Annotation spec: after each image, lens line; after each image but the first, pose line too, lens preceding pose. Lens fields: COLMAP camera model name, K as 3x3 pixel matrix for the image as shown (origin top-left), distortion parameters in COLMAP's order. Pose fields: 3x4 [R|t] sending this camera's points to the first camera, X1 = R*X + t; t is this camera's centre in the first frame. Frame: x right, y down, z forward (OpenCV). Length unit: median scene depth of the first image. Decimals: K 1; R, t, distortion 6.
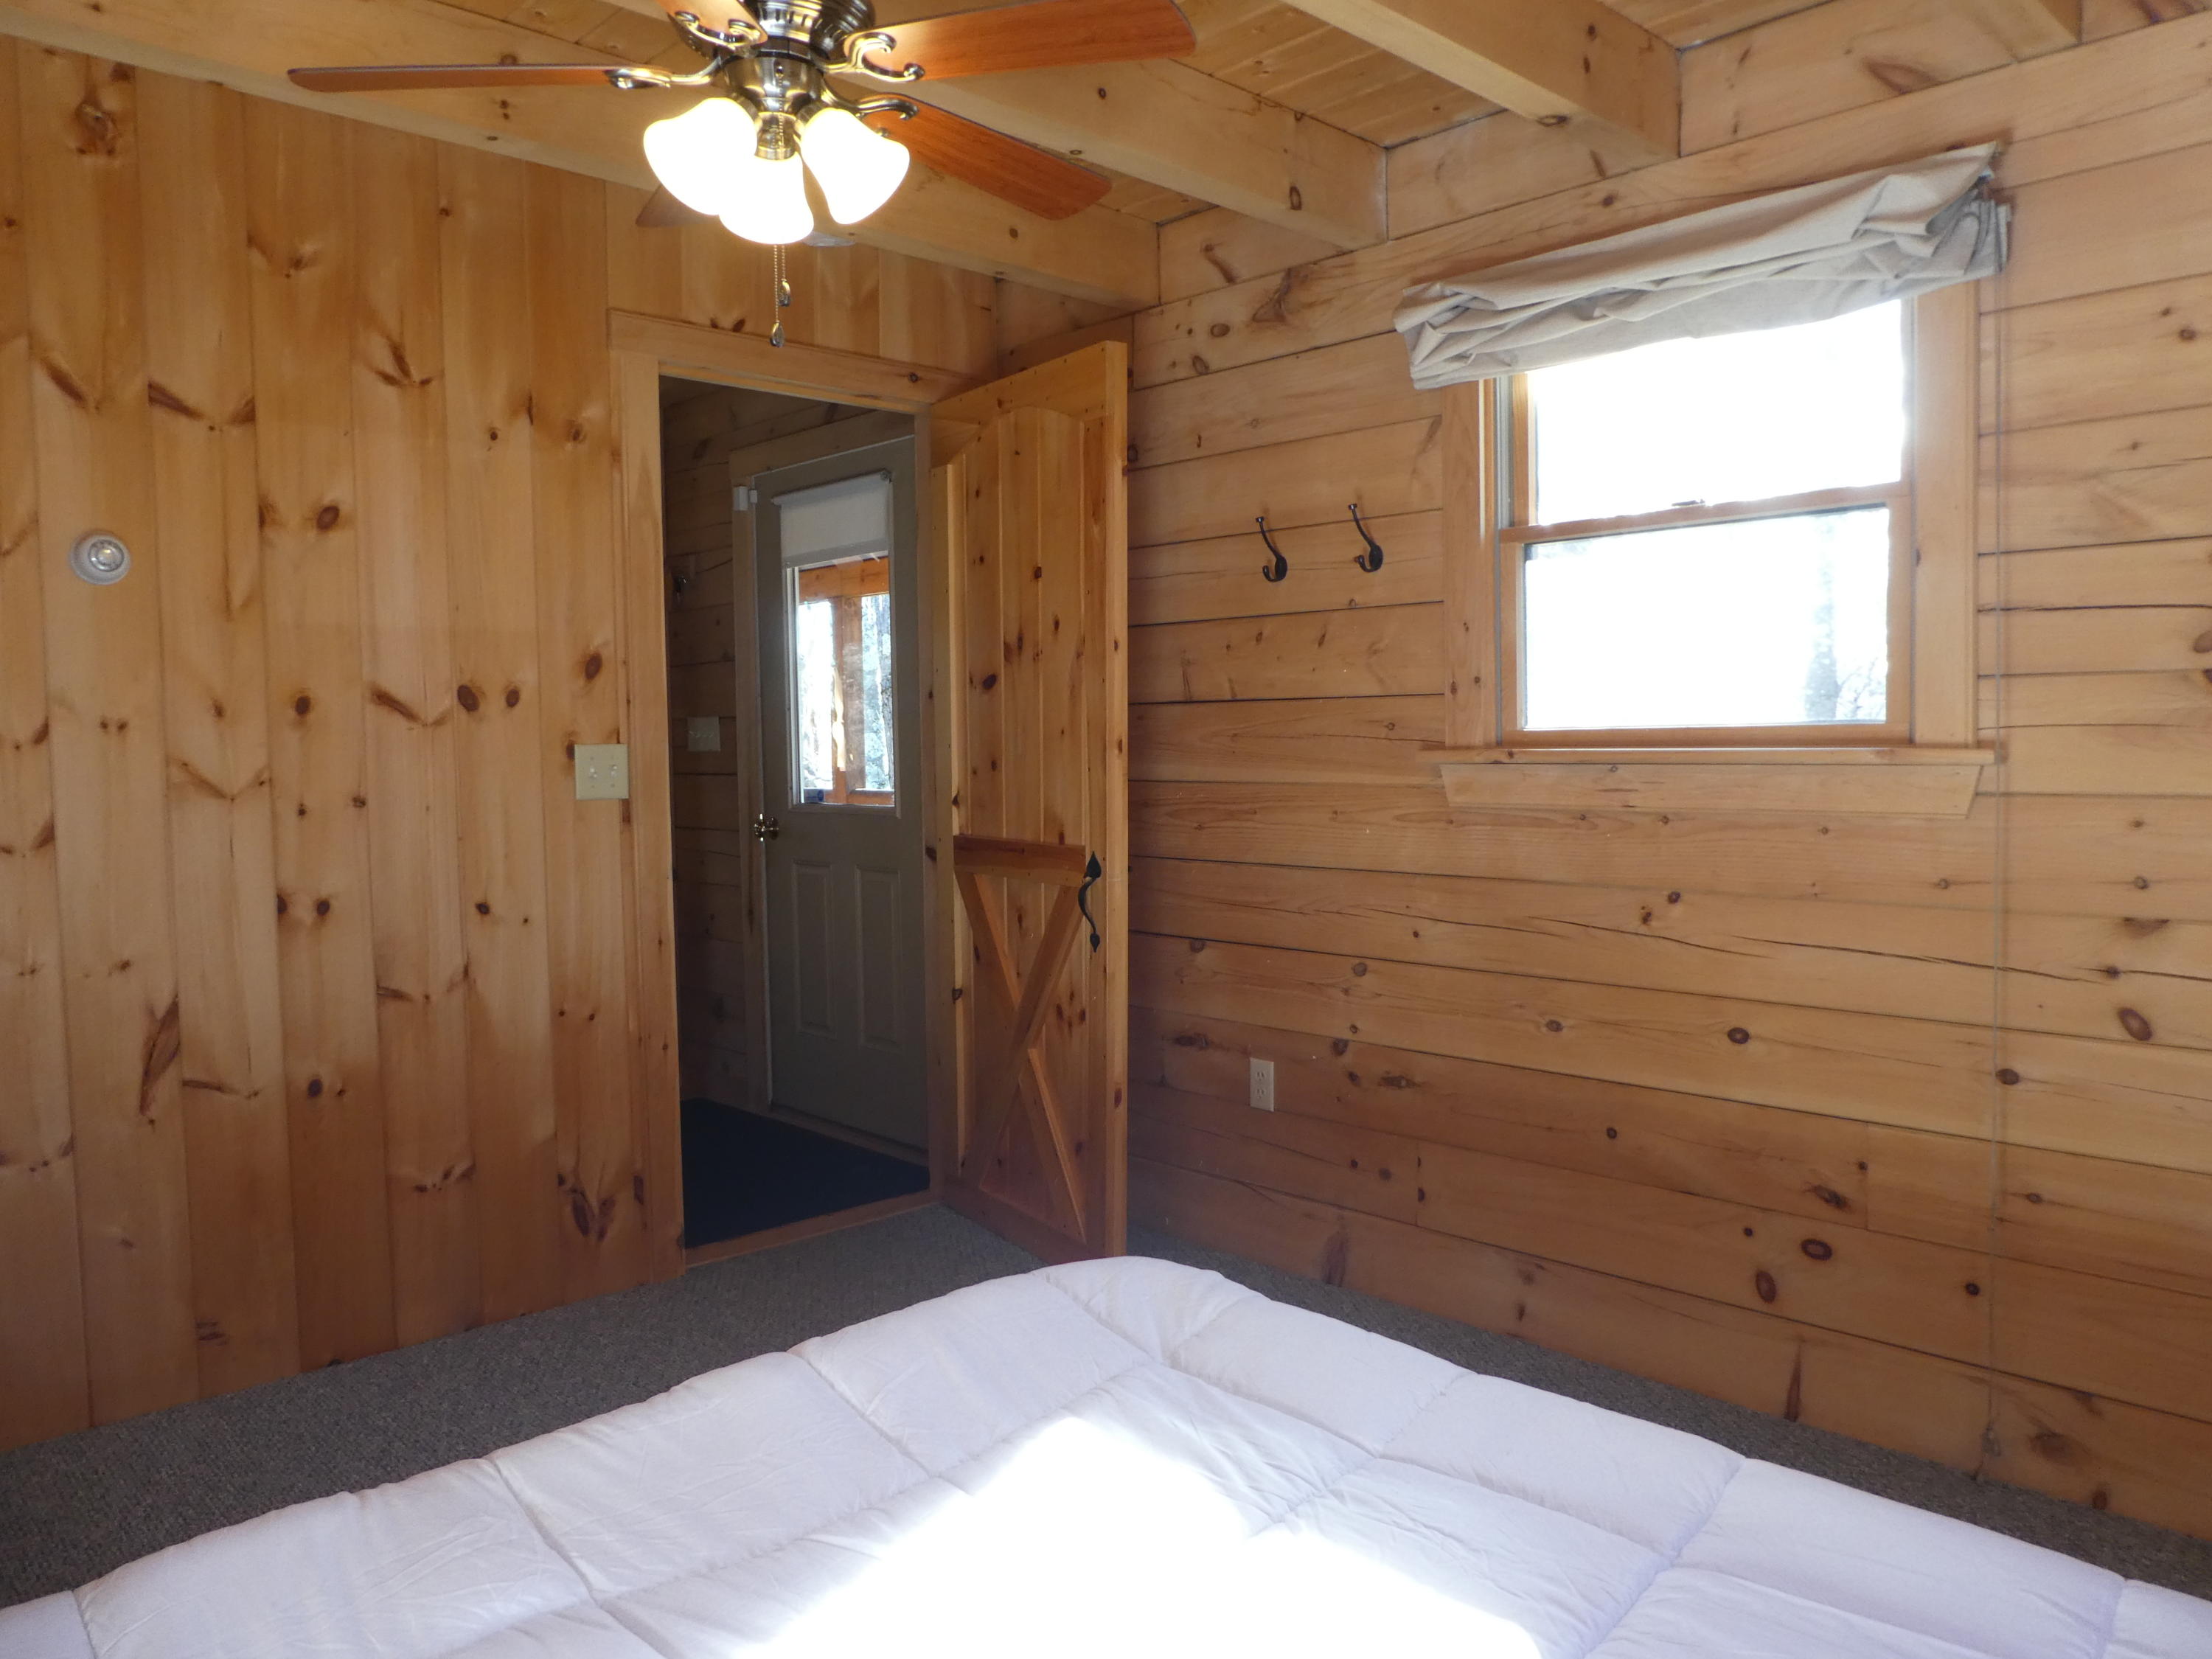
lens RADIAL K [[1593.0, 0, 1121.6], [0, 1593.0, 820.1], [0, 0, 1]] dist [-0.007792, -0.014425]
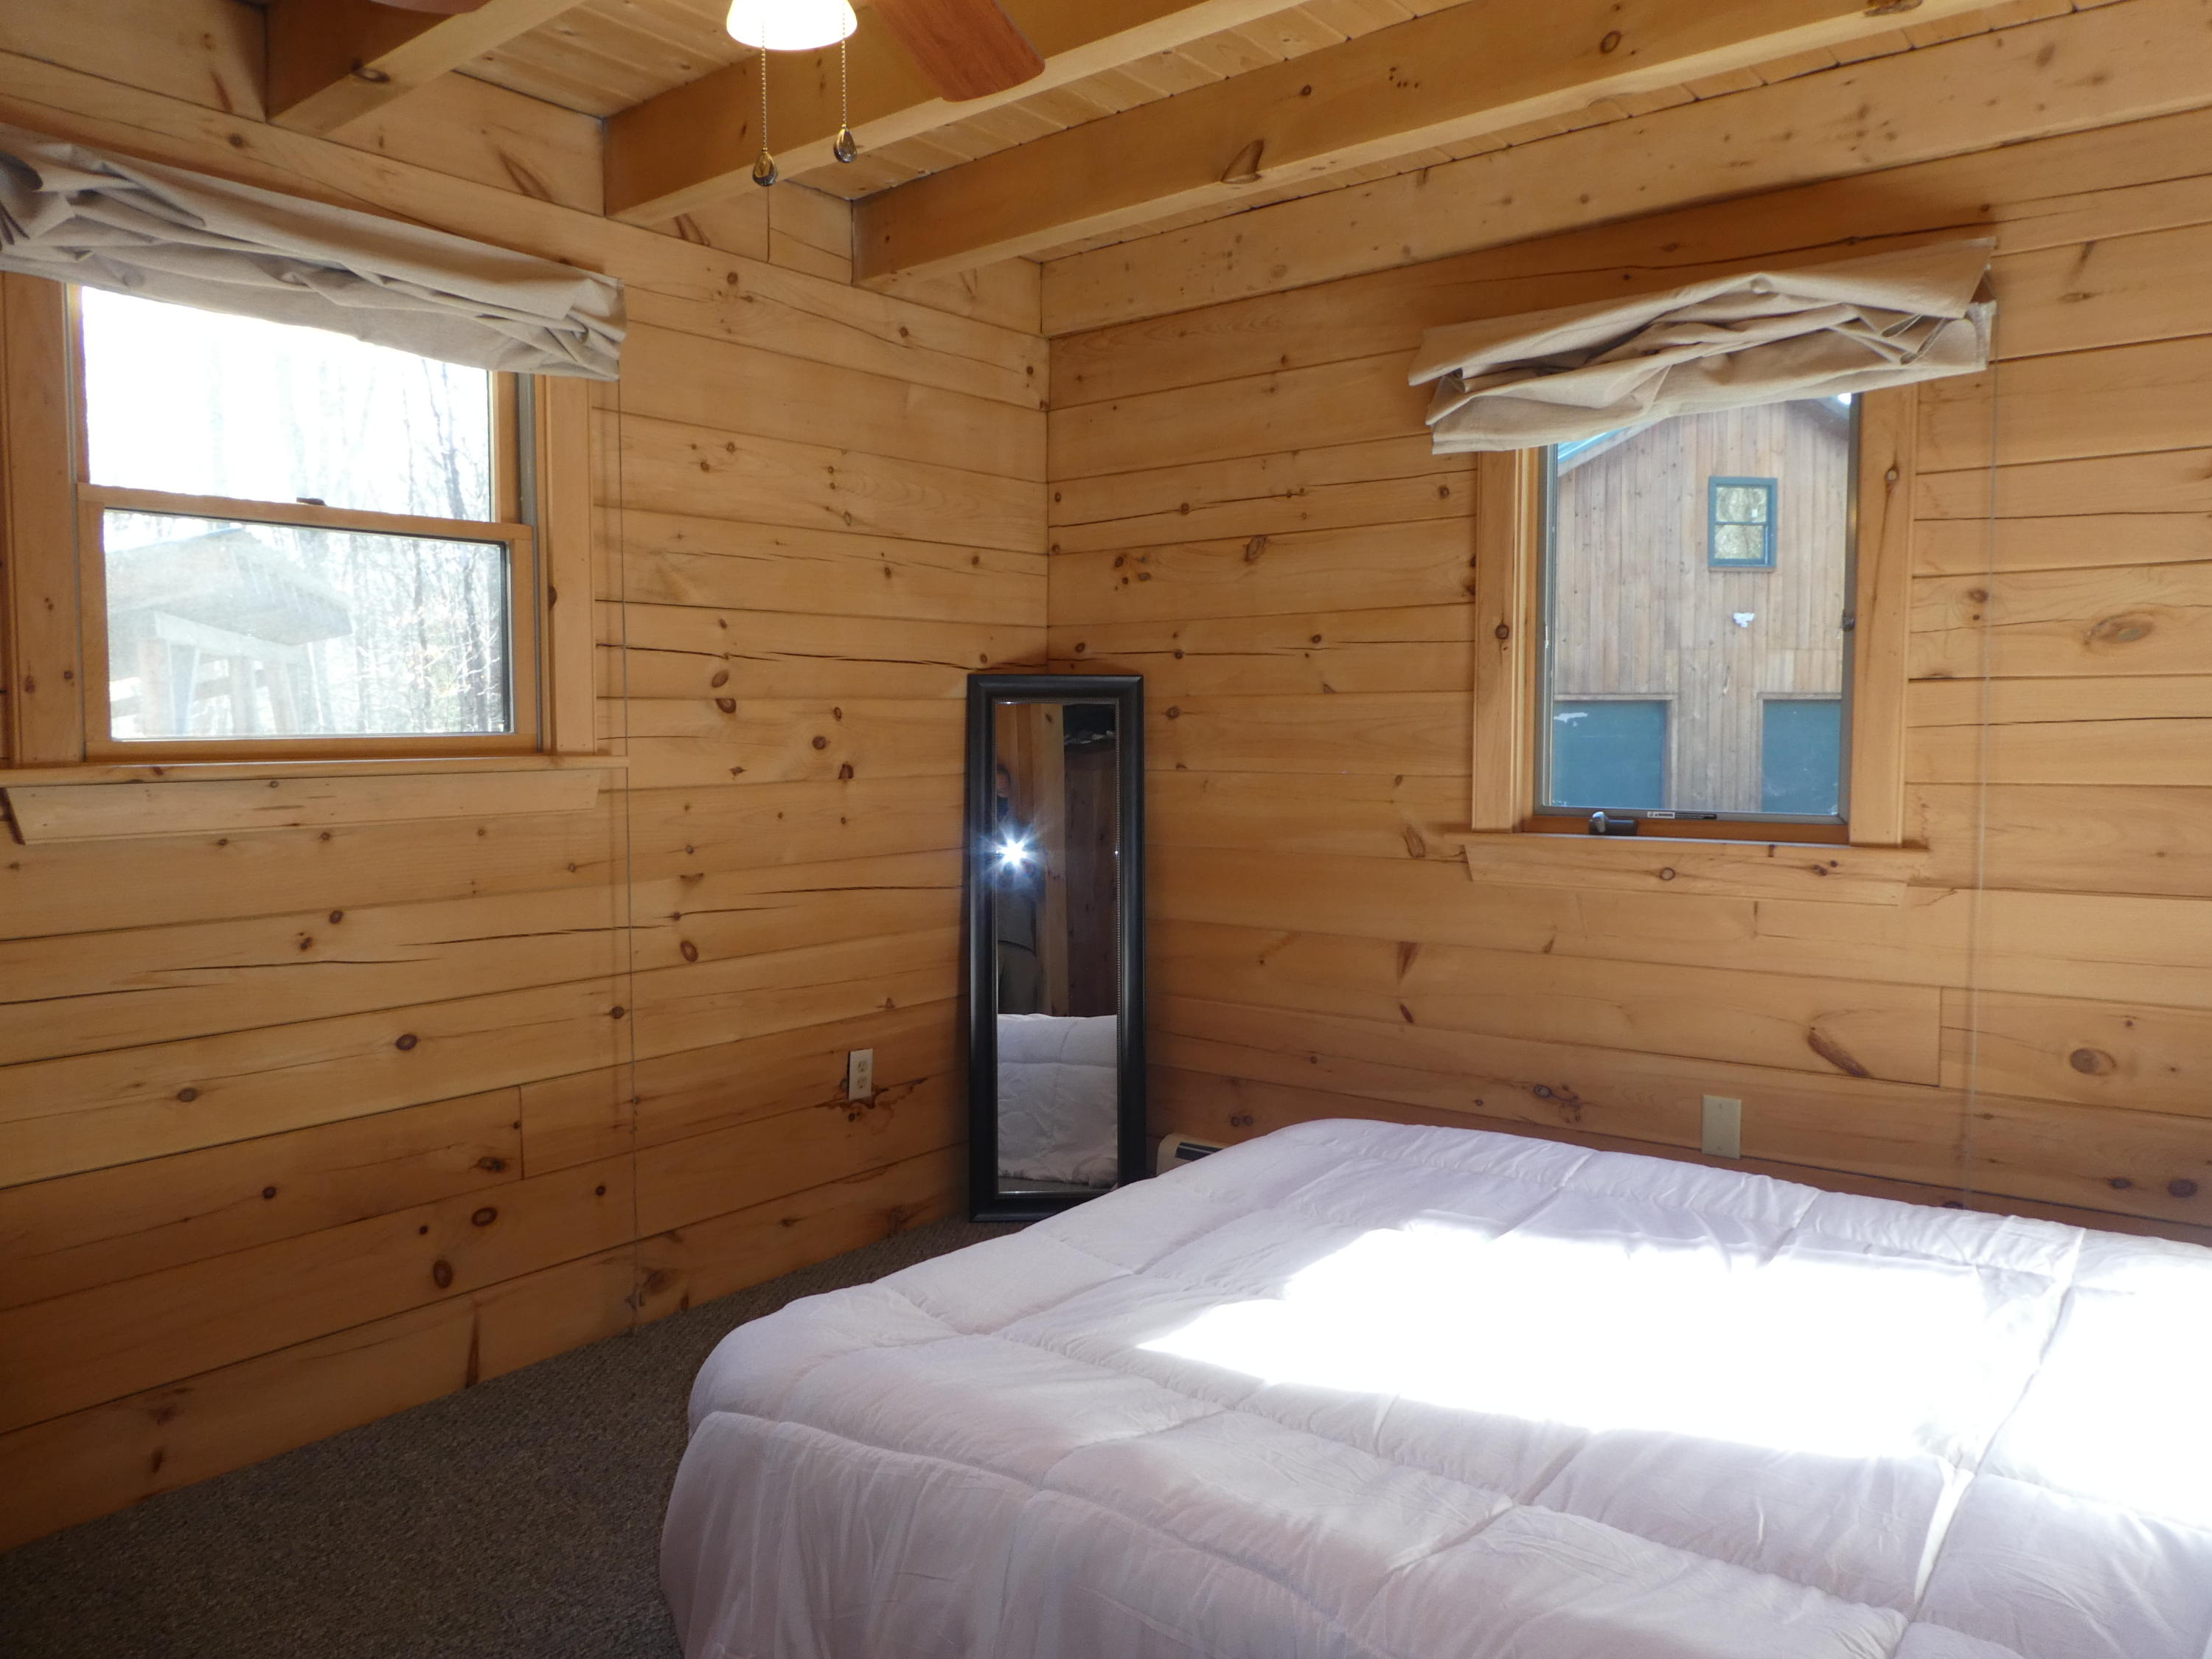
lens RADIAL K [[1593.0, 0, 1110.5], [0, 1593.0, 829.6], [0, 0, 1]] dist [-0.007792, -0.014425]
pose [[-0.140751, -0.051915, 0.988683, -0.755300], [0.059593, 0.996369, 0.060802, -0.038902], [-0.988250, 0.067476, -0.137147, 0.774528]]
